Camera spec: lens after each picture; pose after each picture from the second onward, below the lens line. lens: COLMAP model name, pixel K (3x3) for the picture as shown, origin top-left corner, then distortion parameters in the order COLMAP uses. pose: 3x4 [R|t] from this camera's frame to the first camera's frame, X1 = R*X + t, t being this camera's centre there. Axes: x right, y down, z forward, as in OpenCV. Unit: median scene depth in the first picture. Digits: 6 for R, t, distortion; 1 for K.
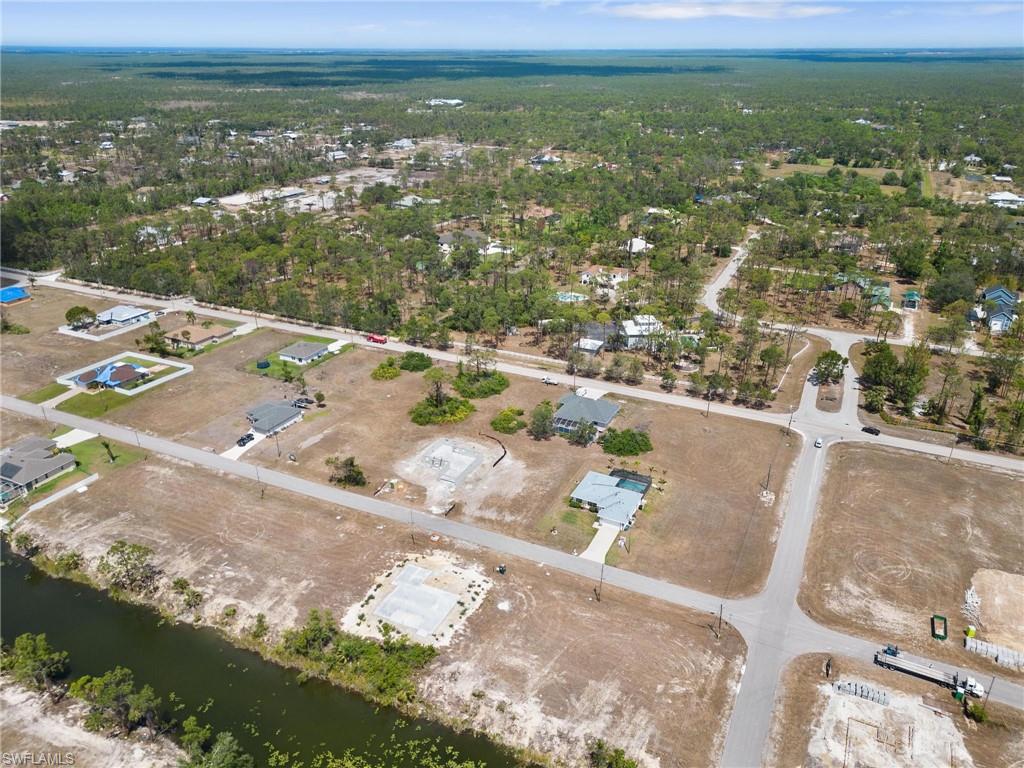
lens RADIAL K [[735.7, 0, 513.6], [0, 735.7, 389.0], [0, 0, 1]] dist [0.074245, -0.074468]
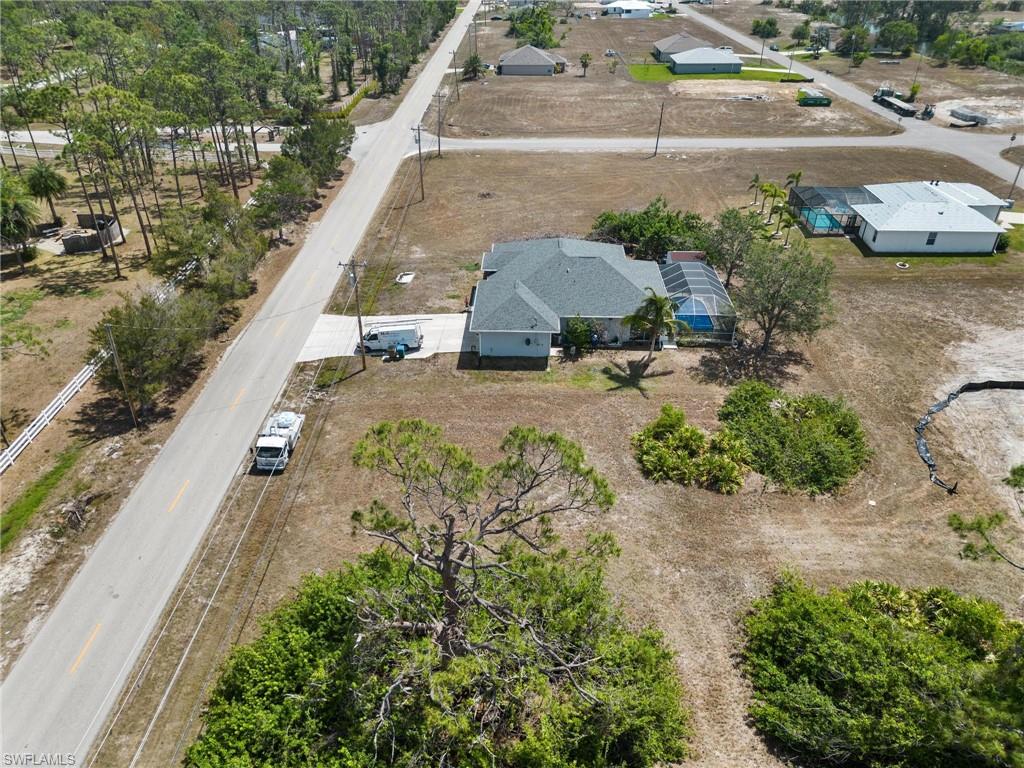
lens RADIAL K [[710.5, 0, 504.3], [0, 710.5, 382.9], [0, 0, 1]] dist [0.085239, -0.089058]
pose [[-0.411901, -0.487781, 0.769680, -0.128875], [0.381102, 0.675026, 0.631744, -0.131622], [-0.827707, 0.553543, -0.092150, 1.029751]]
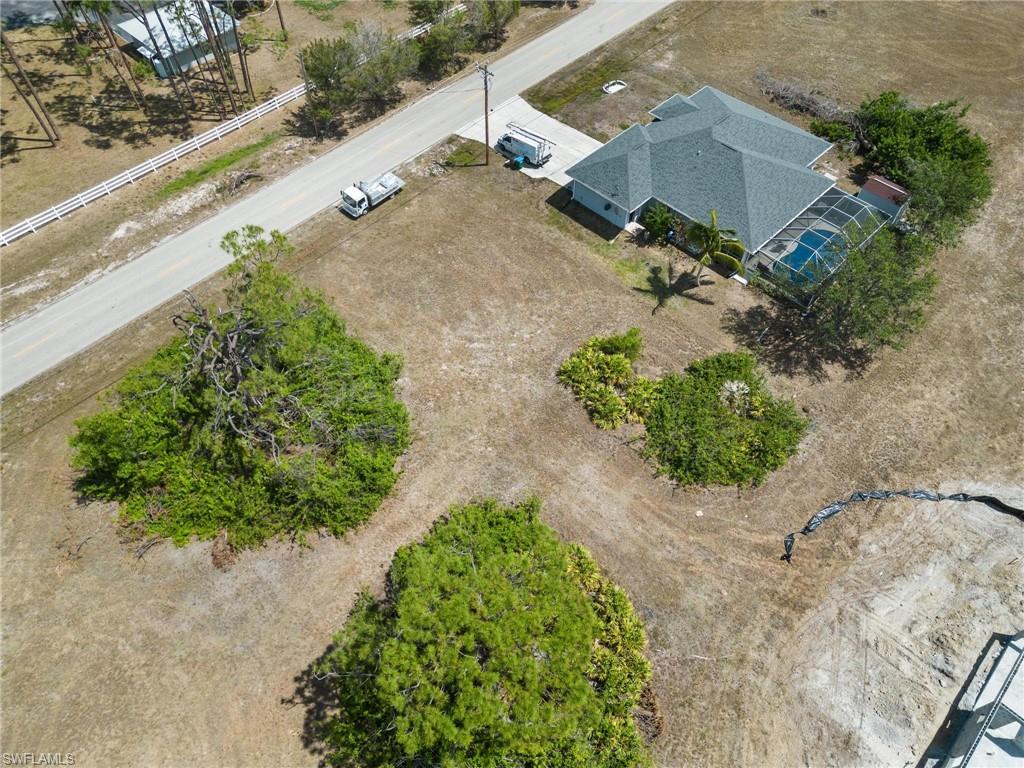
lens RADIAL K [[706.9, 0, 512.0], [0, 706.9, 384.0], [0, 0, 1]] dist [0.051014, -0.039190]
pose [[0.319718, -0.764954, 0.559129, -0.132924], [0.401638, 0.643877, 0.651237, -0.117903], [-0.858177, 0.016356, 0.513094, 0.894256]]
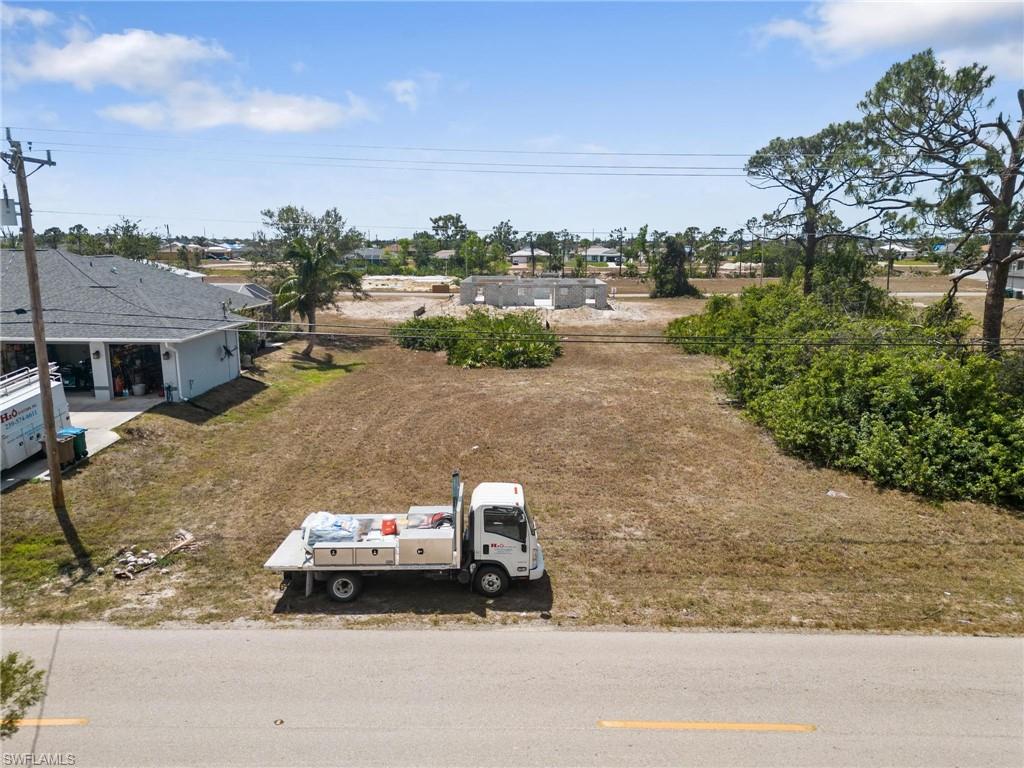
lens RADIAL K [[720.9, 0, 514.5], [0, 720.9, 384.1], [0, 0, 1]] dist [0.067792, -0.062587]
pose [[-0.910157, 0.076929, -0.407059, 0.071706], [-0.175703, 0.818163, 0.547483, -0.063418], [0.375158, 0.569817, -0.731140, 1.119124]]
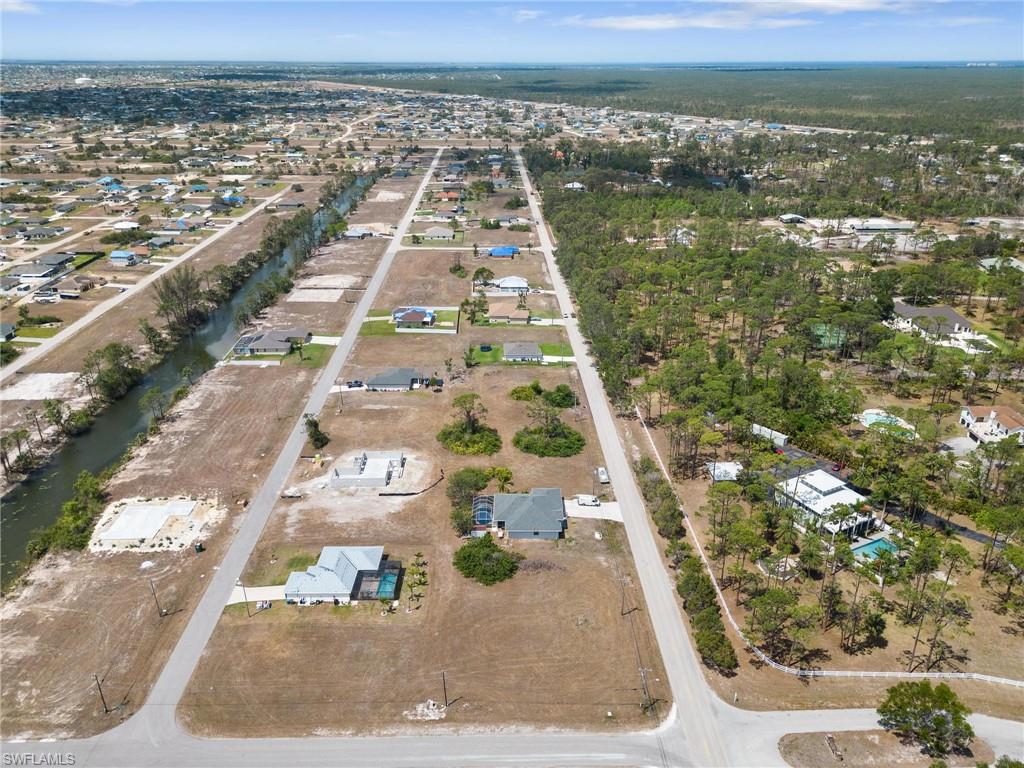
lens RADIAL K [[735.7, 0, 513.6], [0, 735.7, 389.0], [0, 0, 1]] dist [0.074245, -0.074468]
pose [[0.454998, 0.361708, -0.813723, 0.665250], [-0.376155, 0.906330, 0.192544, -0.228735], [0.807146, 0.218479, 0.548436, 0.500034]]
